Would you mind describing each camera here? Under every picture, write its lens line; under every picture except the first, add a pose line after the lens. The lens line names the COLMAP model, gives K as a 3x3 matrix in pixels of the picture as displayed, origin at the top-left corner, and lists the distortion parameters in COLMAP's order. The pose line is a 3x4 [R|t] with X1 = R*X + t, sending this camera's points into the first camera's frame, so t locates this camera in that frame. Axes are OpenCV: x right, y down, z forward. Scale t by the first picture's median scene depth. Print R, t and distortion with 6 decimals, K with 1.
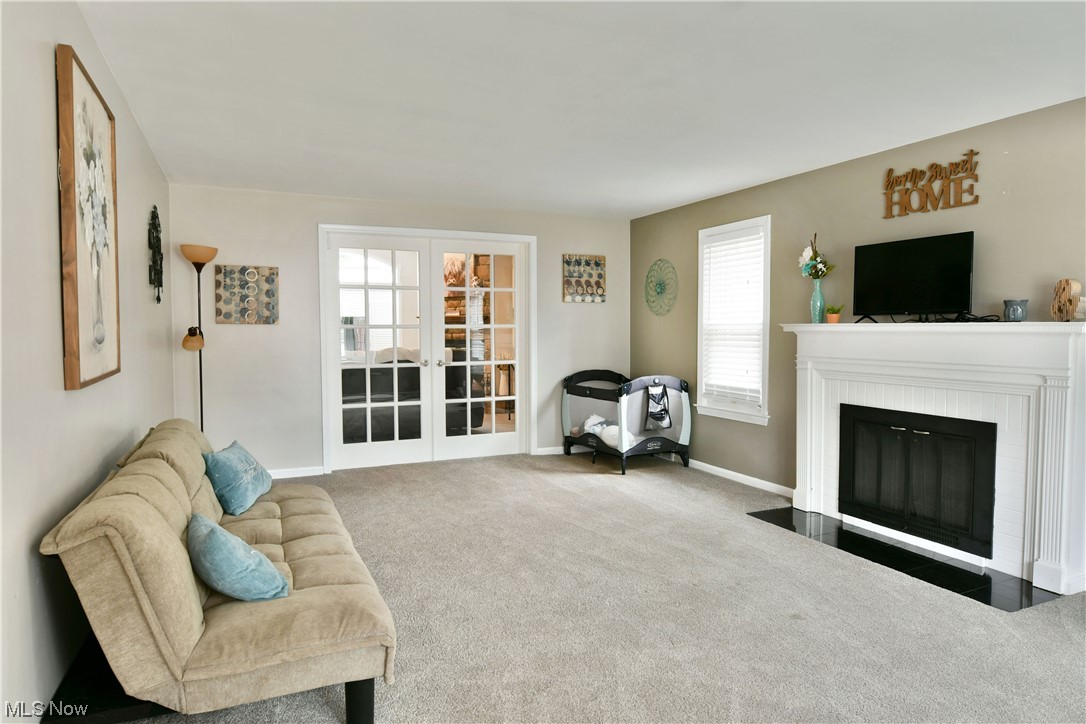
lens RADIAL K [[659.3, 0, 536.6], [0, 659.3, 365.6], [0, 0, 1]] dist [-0.009942, -0.006660]
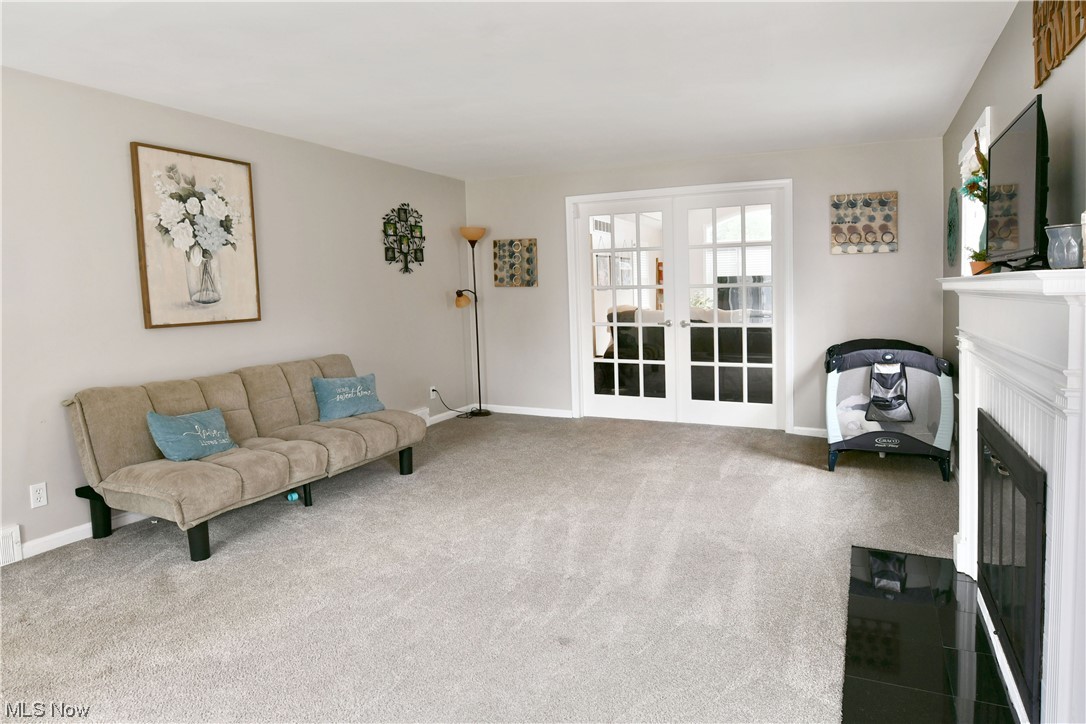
lens RADIAL K [[659.3, 0, 554.0], [0, 659.3, 347.0], [0, 0, 1]] dist [-0.009942, -0.006660]
pose [[0.649787, 0.058115, -0.757891, 0.557259], [-0.030270, 0.998260, 0.050595, -0.015413], [0.759513, -0.009934, 0.650416, 0.255475]]
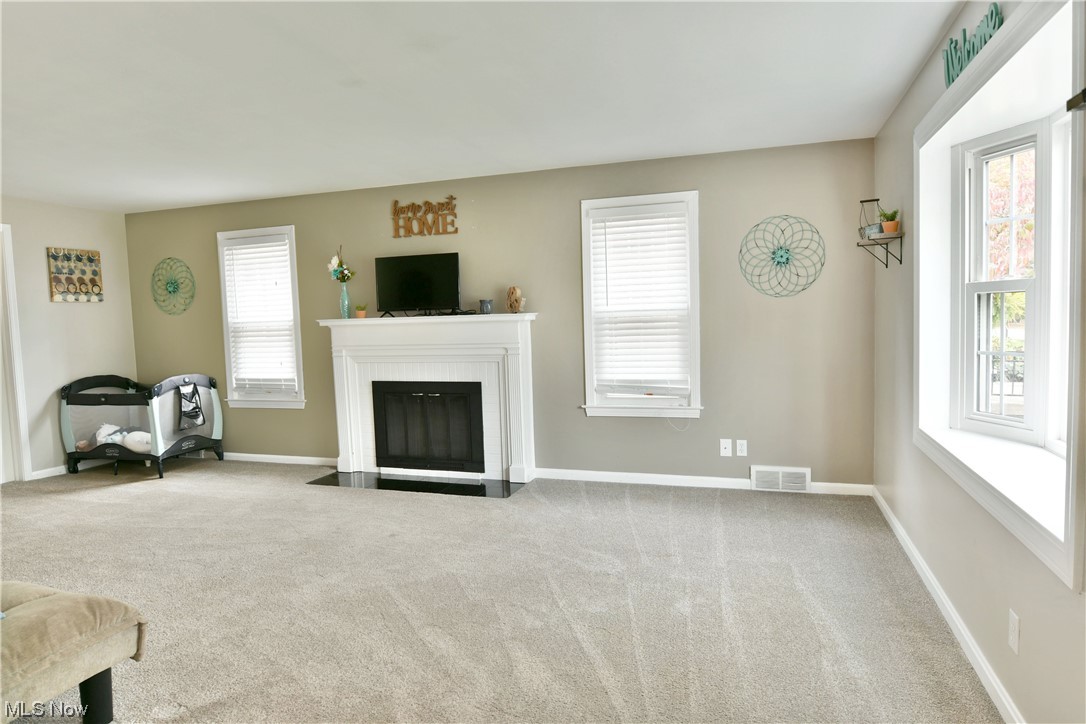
lens RADIAL K [[659.3, 0, 538.5], [0, 659.3, 372.8], [0, 0, 1]] dist [-0.009942, -0.006660]
pose [[0.681288, -0.083194, 0.727273, -0.200733], [0.070602, 0.996357, 0.047837, 0.002551], [-0.728603, 0.018757, 0.684679, -0.086741]]
